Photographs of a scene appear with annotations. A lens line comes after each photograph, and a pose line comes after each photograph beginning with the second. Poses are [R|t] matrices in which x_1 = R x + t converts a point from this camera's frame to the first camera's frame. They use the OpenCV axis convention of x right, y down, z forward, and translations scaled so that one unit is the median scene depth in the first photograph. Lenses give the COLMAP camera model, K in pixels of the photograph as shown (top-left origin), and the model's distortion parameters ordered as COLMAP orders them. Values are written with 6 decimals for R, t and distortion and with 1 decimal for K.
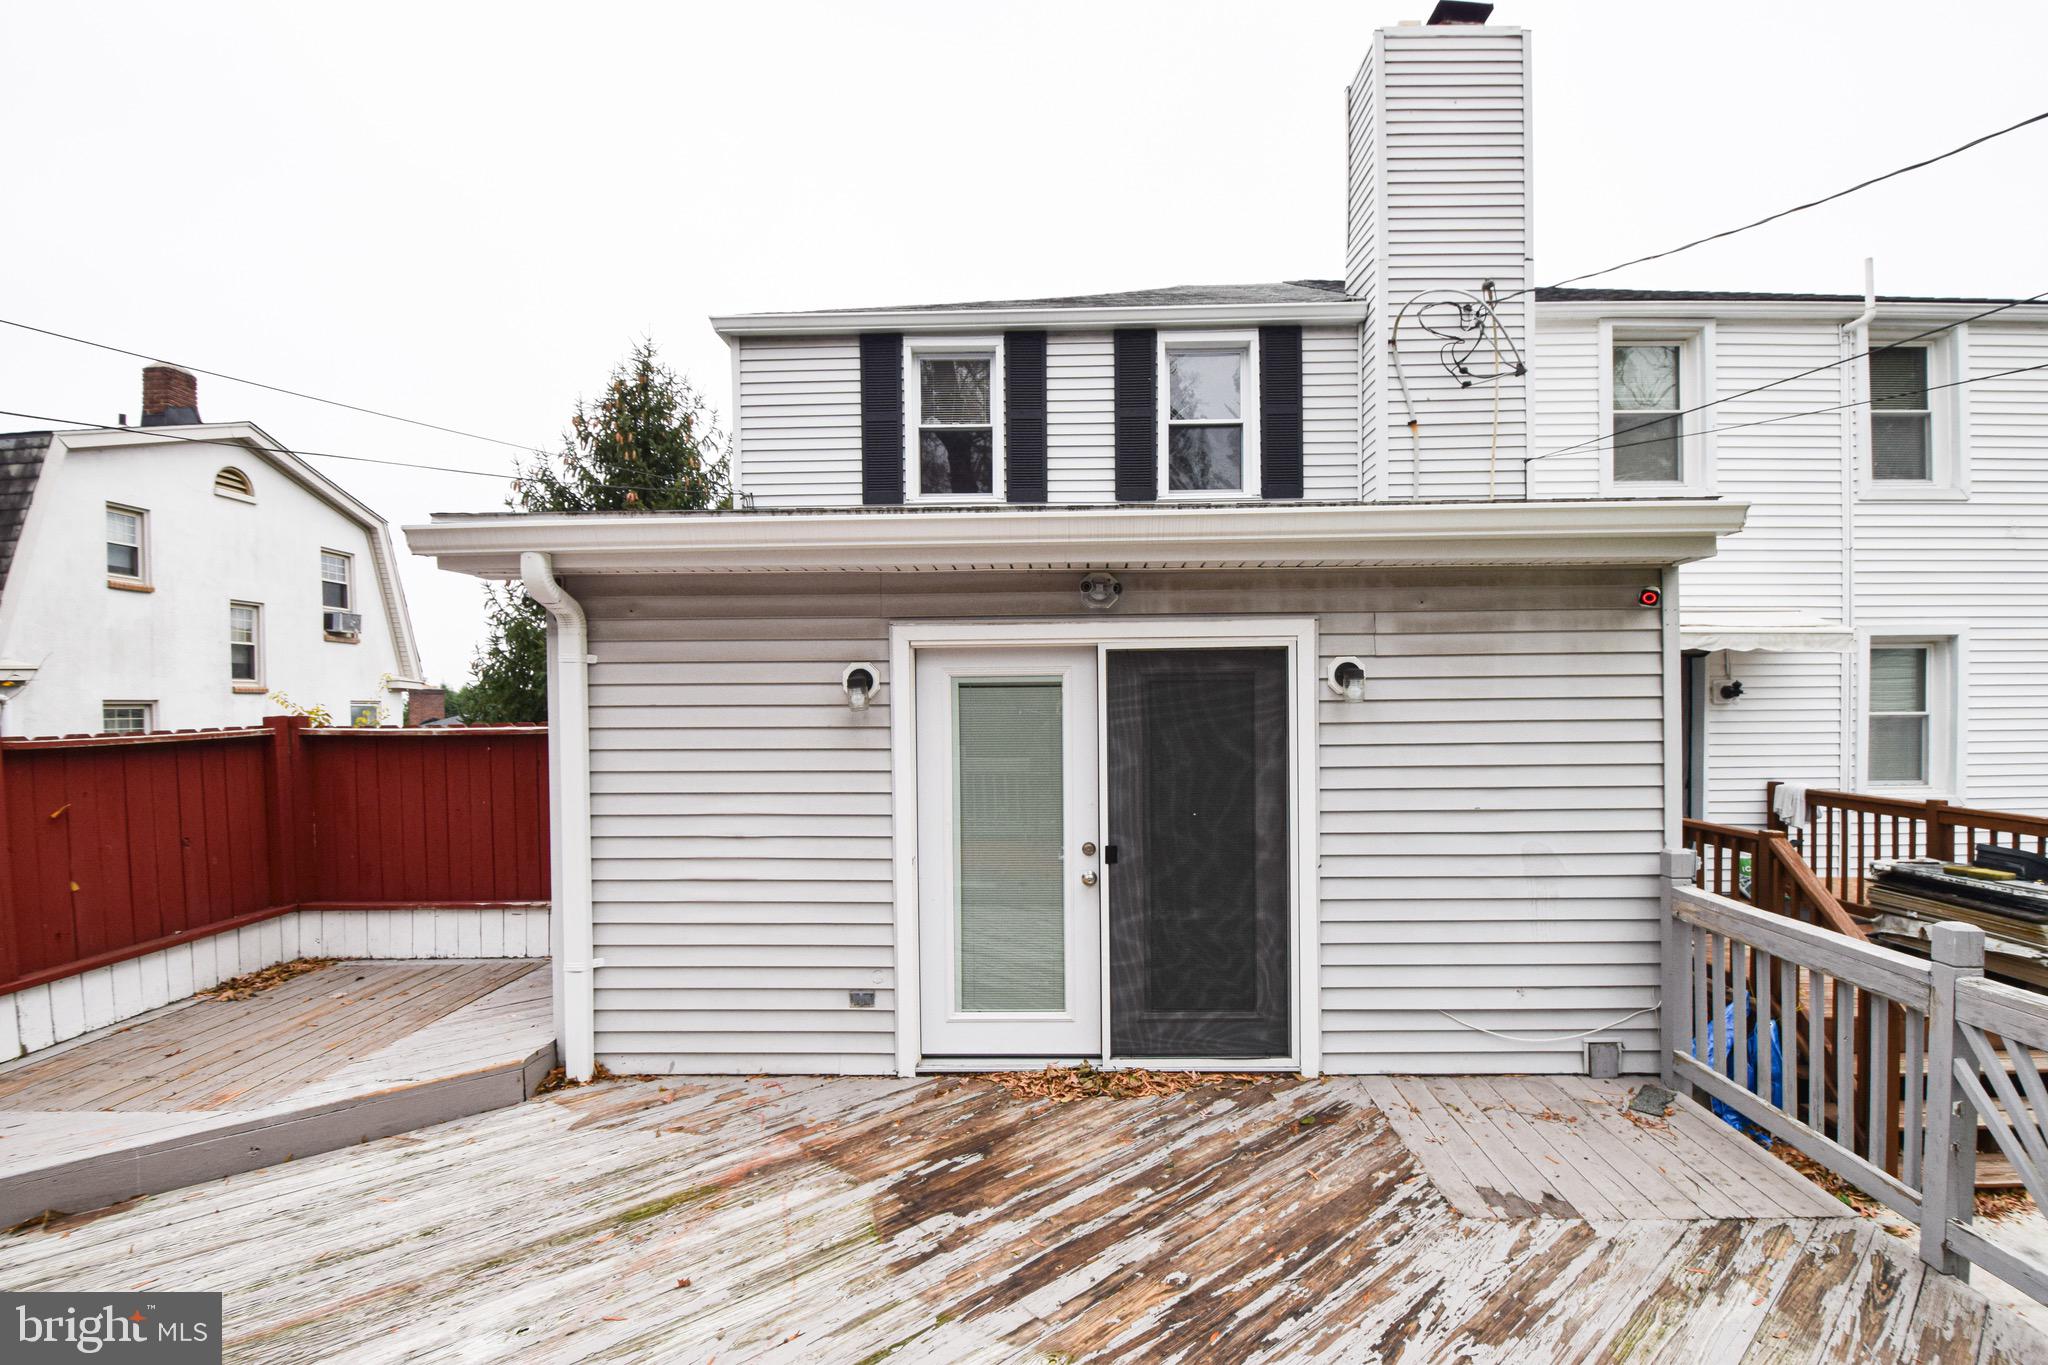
lens RADIAL K [[903.0, 0, 1049.0], [0, 903.0, 722.4], [0, 0, 1]] dist [0.009749, -0.018917]
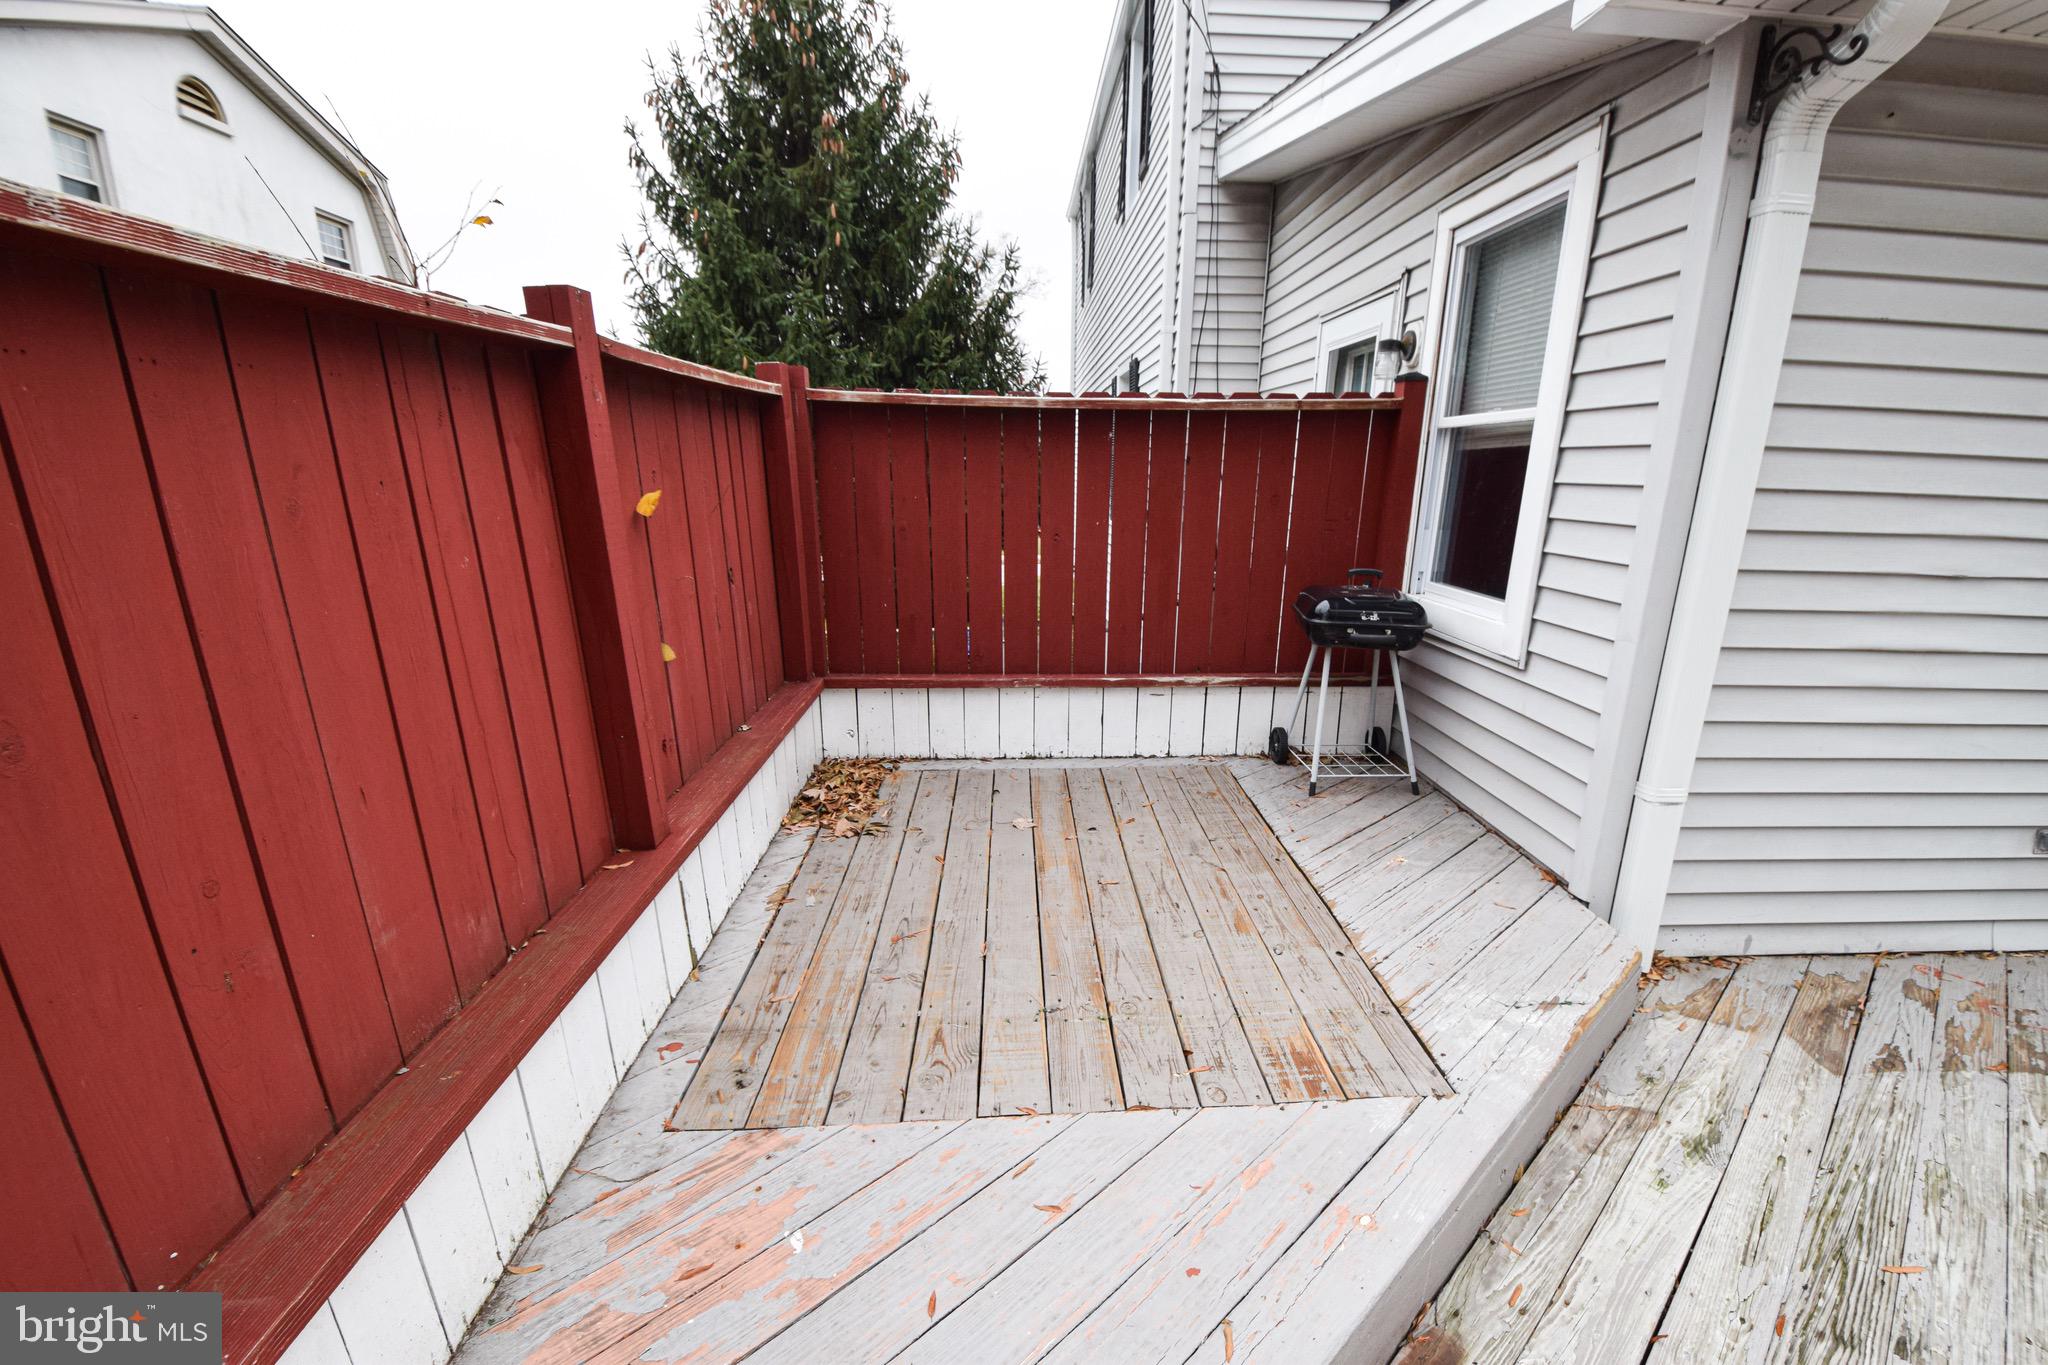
lens RADIAL K [[903.0, 0, 1049.0], [0, 903.0, 722.4], [0, 0, 1]] dist [0.009749, -0.018917]
pose [[0.997360, 0.005327, 0.072423, -0.777868], [-0.023470, 0.967429, 0.252052, 0.071829], [-0.068721, -0.253086, 0.965000, 0.388184]]
